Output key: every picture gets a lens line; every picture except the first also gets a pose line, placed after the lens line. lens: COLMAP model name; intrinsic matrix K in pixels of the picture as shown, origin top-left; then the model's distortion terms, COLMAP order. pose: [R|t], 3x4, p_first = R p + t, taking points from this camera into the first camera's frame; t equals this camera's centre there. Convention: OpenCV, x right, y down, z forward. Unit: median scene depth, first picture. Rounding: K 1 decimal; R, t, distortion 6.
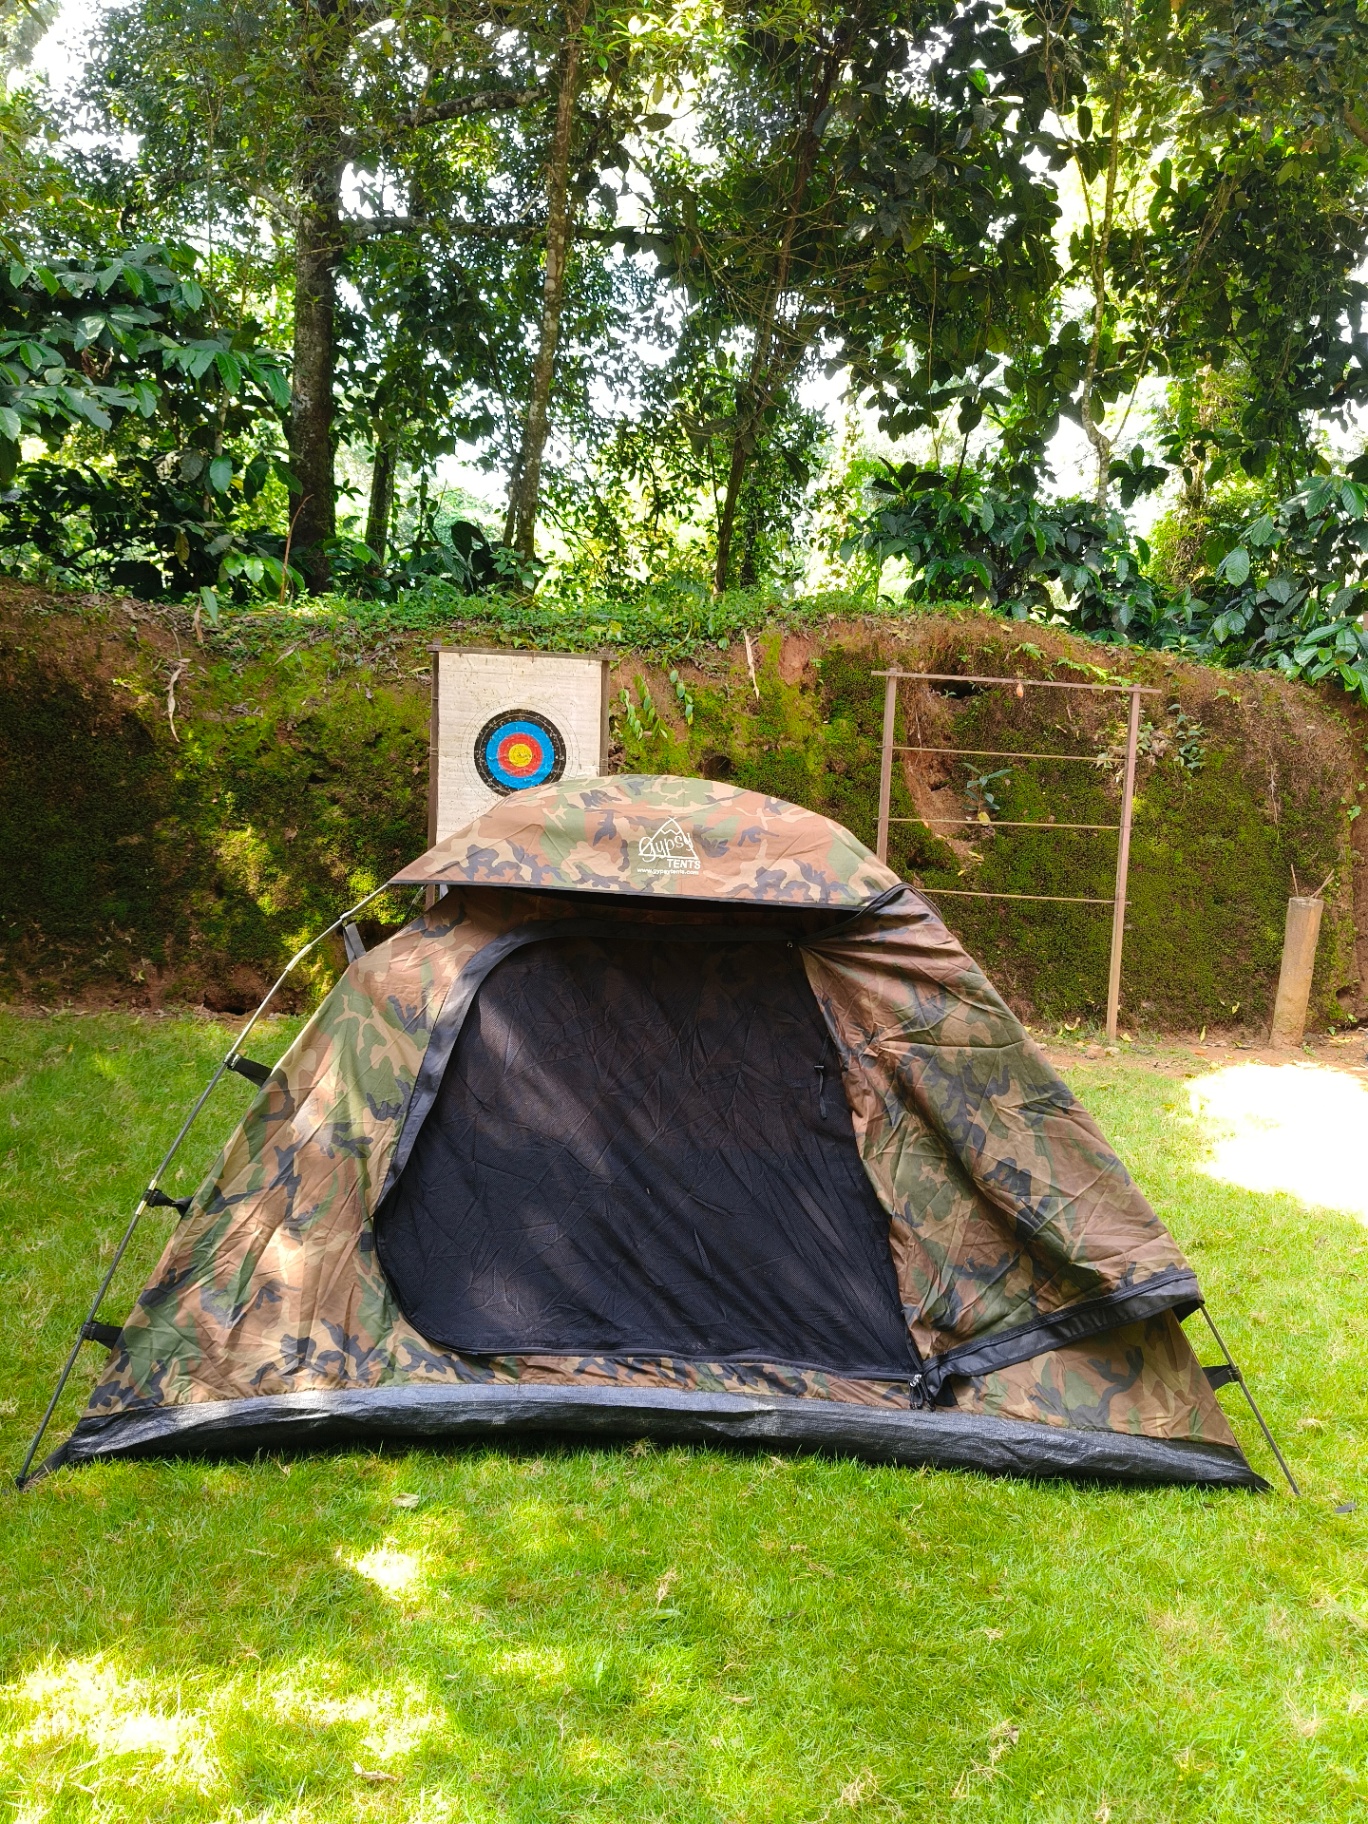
lens RADIAL K [[1507.1, 0, 692.8], [0, 1507.1, 936.0], [0, 0, 1]] dist [0.030293, -0.100317]
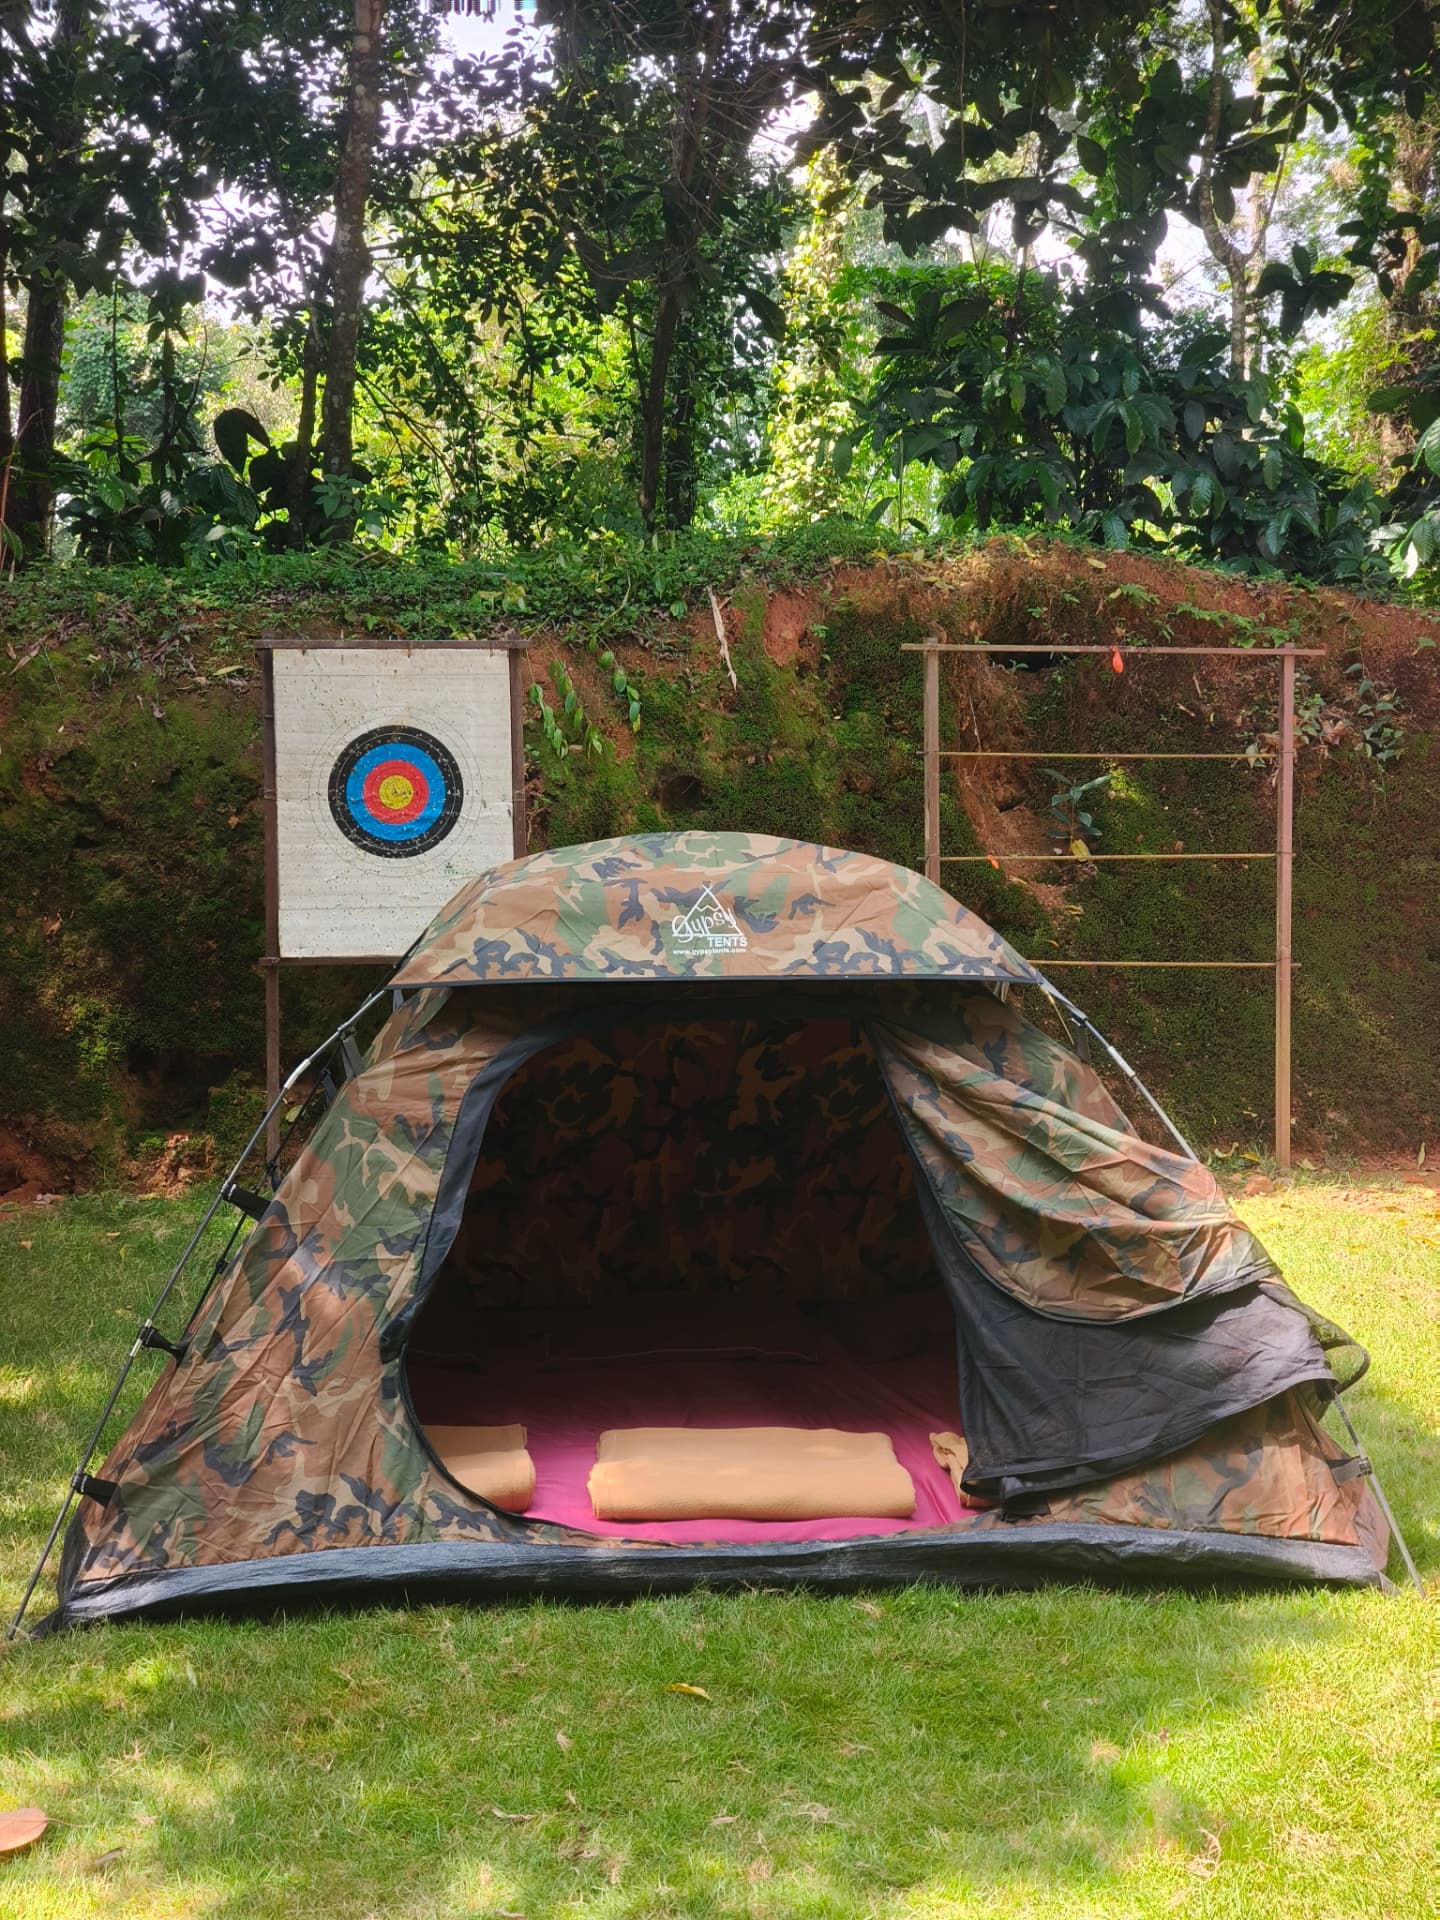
lens RADIAL K [[2996.4, 0, 728.0], [0, 2996.4, 975.5], [0, 0, 1]] dist [0.126871, 0.000000]
pose [[0.996855, -0.051378, 0.060341, -0.044199], [0.053542, 0.997958, -0.034820, 0.015010], [-0.058429, 0.037942, 0.997570, -0.308531]]
